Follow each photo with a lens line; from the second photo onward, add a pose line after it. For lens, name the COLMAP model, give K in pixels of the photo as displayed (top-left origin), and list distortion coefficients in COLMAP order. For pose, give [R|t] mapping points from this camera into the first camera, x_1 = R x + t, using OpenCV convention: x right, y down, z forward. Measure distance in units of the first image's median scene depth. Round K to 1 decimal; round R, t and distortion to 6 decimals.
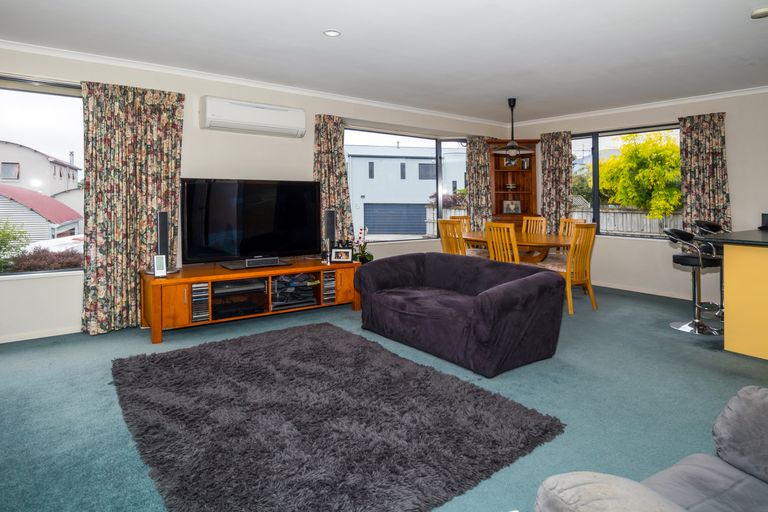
lens RADIAL K [[473.4, 0, 382.0], [0, 473.4, 246.4], [0, 0, 1]] dist [-0.005741, 0.001276]
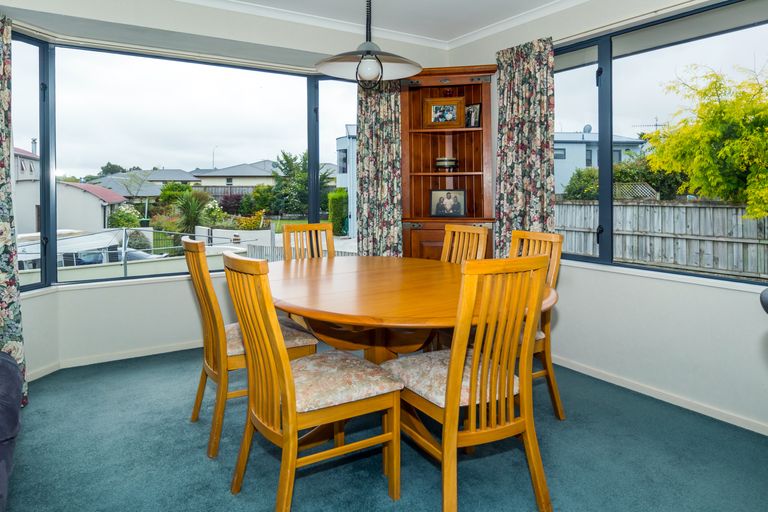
lens RADIAL K [[522.1, 0, 381.7], [0, 522.1, 248.9], [0, 0, 1]] dist [-0.018539, -0.000123]
pose [[0.994921, 0.000573, -0.100655, 0.267156], [0.000527, 0.999940, 0.010906, -0.041301], [0.100655, -0.010904, 0.994862, 0.447531]]
